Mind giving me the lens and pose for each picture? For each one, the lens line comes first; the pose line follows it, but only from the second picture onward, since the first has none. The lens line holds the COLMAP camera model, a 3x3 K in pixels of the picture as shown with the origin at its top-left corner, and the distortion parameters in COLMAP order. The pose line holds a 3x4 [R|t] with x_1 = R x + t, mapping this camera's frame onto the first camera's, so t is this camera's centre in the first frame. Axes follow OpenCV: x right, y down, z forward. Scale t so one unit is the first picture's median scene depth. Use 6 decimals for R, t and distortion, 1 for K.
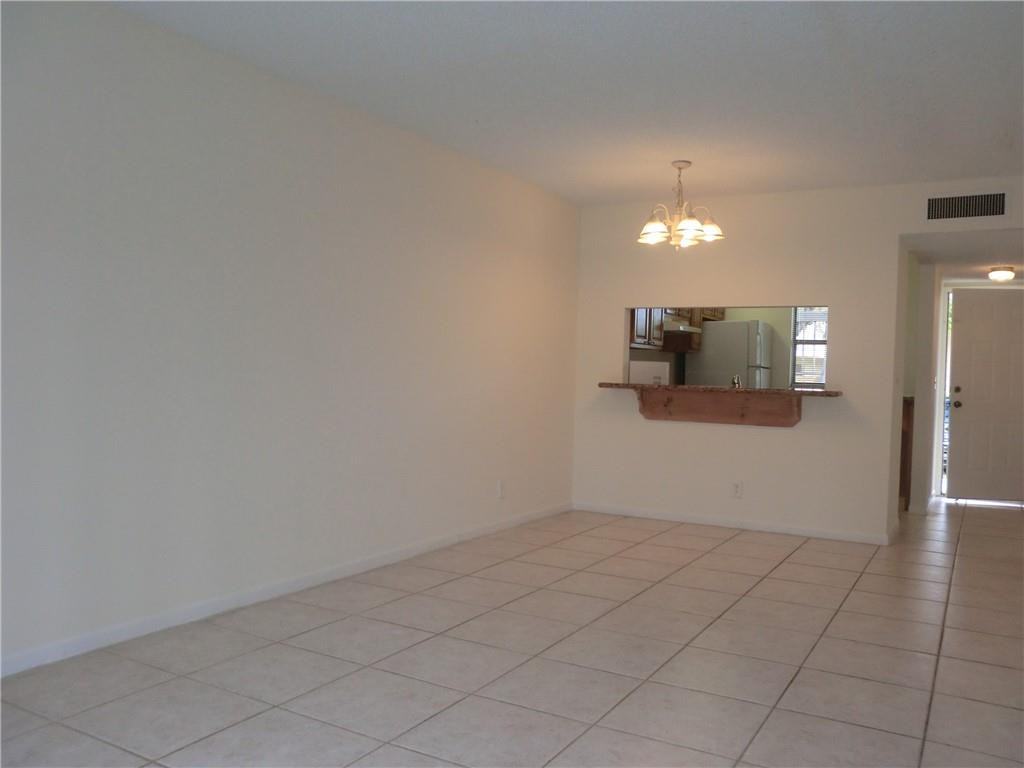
lens RADIAL K [[836.2, 0, 518.1], [0, 836.2, 386.3], [0, 0, 1]] dist [-0.071062, 0.061818]
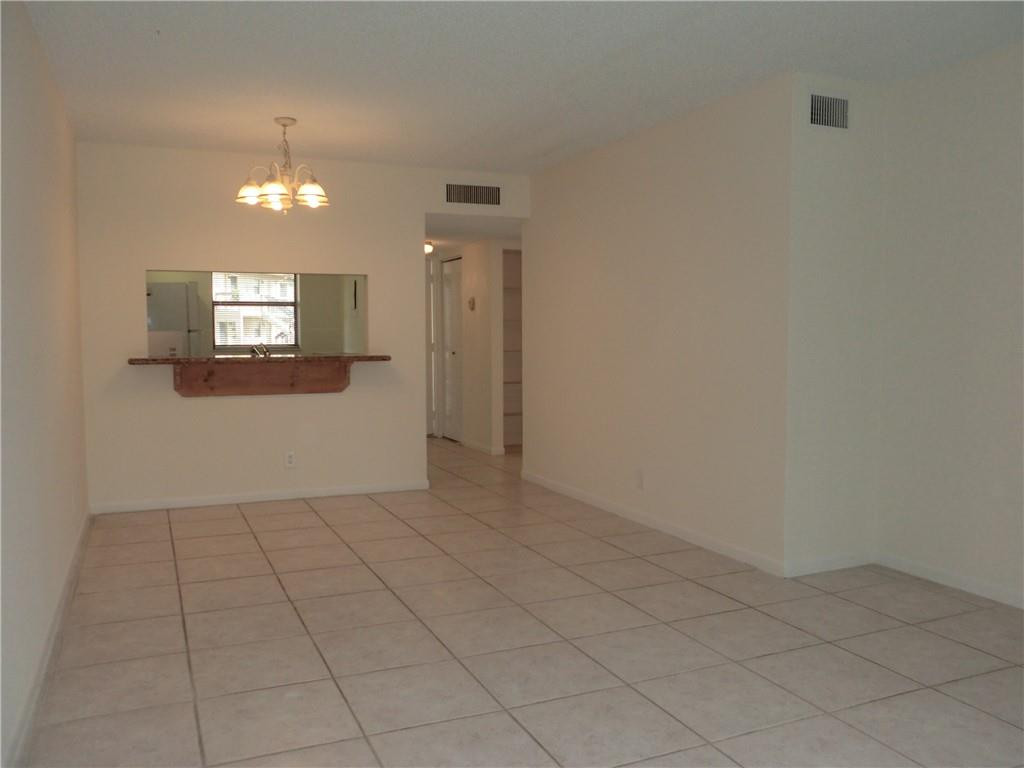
lens RADIAL K [[836.2, 0, 511.6], [0, 836.2, 385.6], [0, 0, 1]] dist [-0.071062, 0.061818]
pose [[0.593719, -0.082595, 0.800422, -0.390054], [0.033432, 0.996391, 0.078018, -0.033889], [-0.803977, -0.019562, 0.594338, 0.224371]]
